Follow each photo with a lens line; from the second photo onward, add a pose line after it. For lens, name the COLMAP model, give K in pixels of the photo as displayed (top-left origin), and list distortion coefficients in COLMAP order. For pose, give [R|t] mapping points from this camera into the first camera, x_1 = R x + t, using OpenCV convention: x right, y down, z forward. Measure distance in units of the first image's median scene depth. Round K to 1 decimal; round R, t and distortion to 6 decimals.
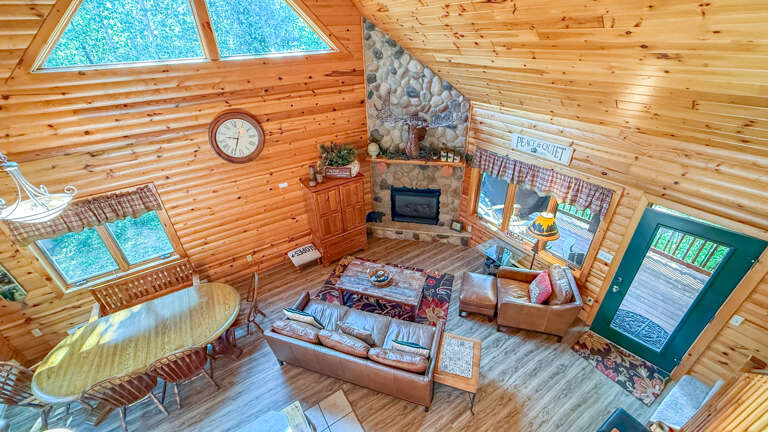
lens RADIAL K [[311.2, 0, 384.4], [0, 311.2, 218.2], [0, 0, 1]] dist [0.001600, -0.000059]
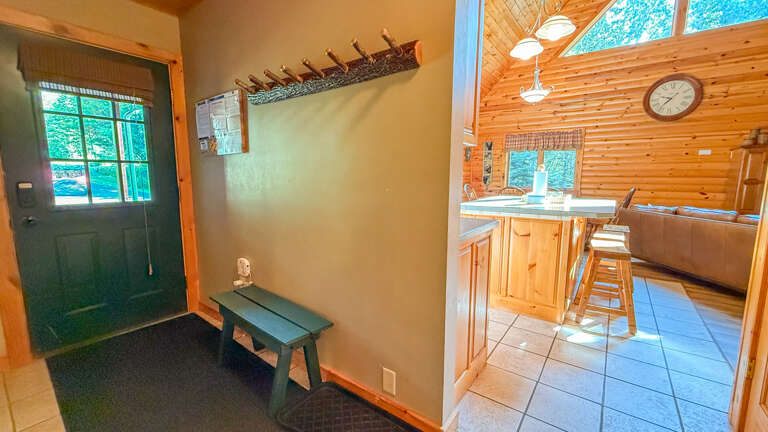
lens RADIAL K [[311.2, 0, 386.6], [0, 311.2, 216.3], [0, 0, 1]] dist [0.001600, -0.000059]
pose [[0.357600, 0.157189, -0.920551, 0.287309], [-0.503295, 0.862770, -0.048189, 0.715758], [0.786649, 0.480541, 0.387639, -0.069141]]
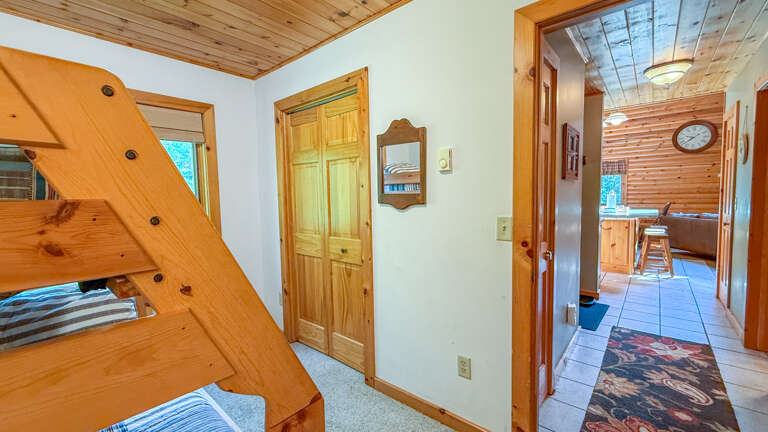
lens RADIAL K [[311.2, 0, 382.5], [0, 311.2, 215.8], [0, 0, 1]] dist [0.001600, -0.000059]
pose [[0.282439, 0.090196, -0.955035, 0.656287], [-0.491396, 0.868634, -0.063288, 0.998337], [0.823868, 0.487175, 0.289659, -0.599585]]
